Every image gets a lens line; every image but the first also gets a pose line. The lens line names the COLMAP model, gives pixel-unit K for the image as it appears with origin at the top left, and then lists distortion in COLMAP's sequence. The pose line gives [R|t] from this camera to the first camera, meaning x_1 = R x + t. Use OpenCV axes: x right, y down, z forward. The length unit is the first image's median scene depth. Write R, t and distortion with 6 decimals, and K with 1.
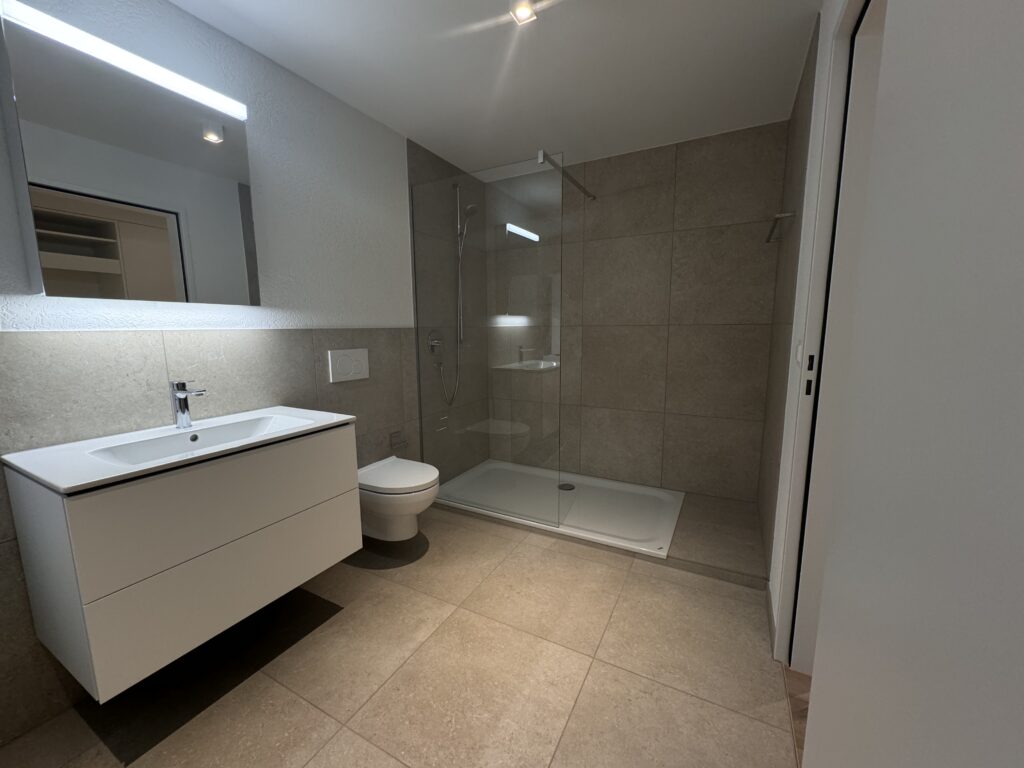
lens RADIAL K [[357.9, 0, 541.6], [0, 357.9, 384.9], [0, 0, 1]] dist [-0.065325, 0.007992]
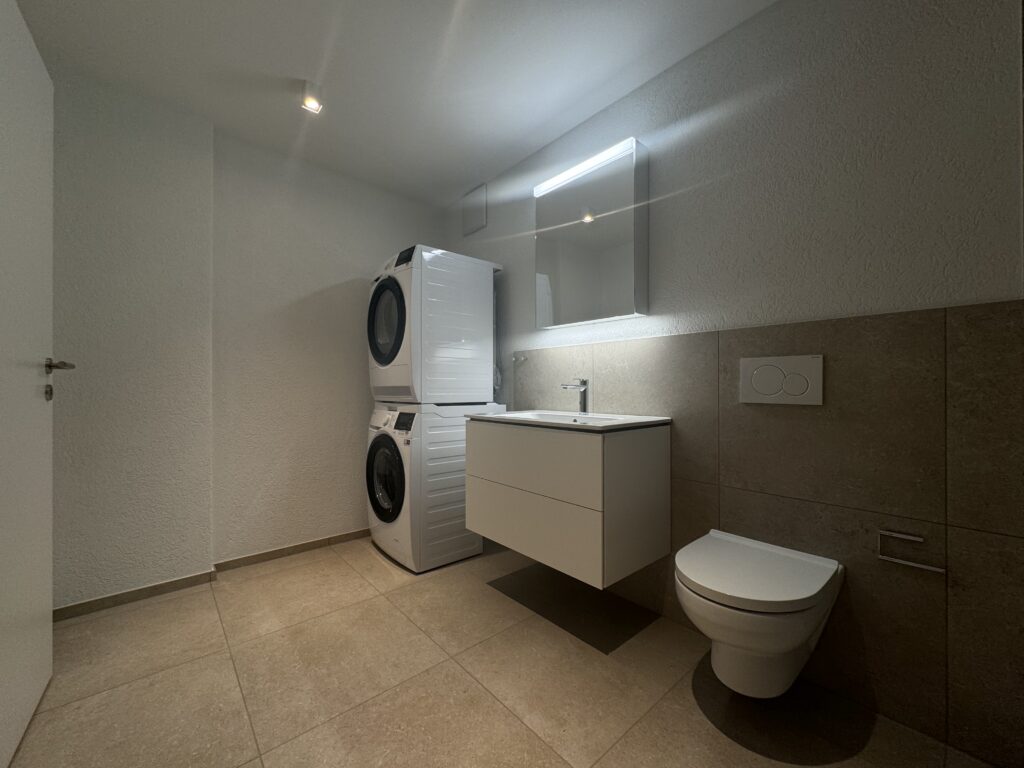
lens RADIAL K [[408.2, 0, 510.3], [0, 408.2, 386.3], [0, 0, 1]] dist [0.001524, -0.000054]
pose [[-0.401961, 0.005382, -0.915641, 0.386681], [-0.123749, 0.990489, 0.060147, -0.033573], [0.907256, 0.137486, -0.397472, 0.957935]]
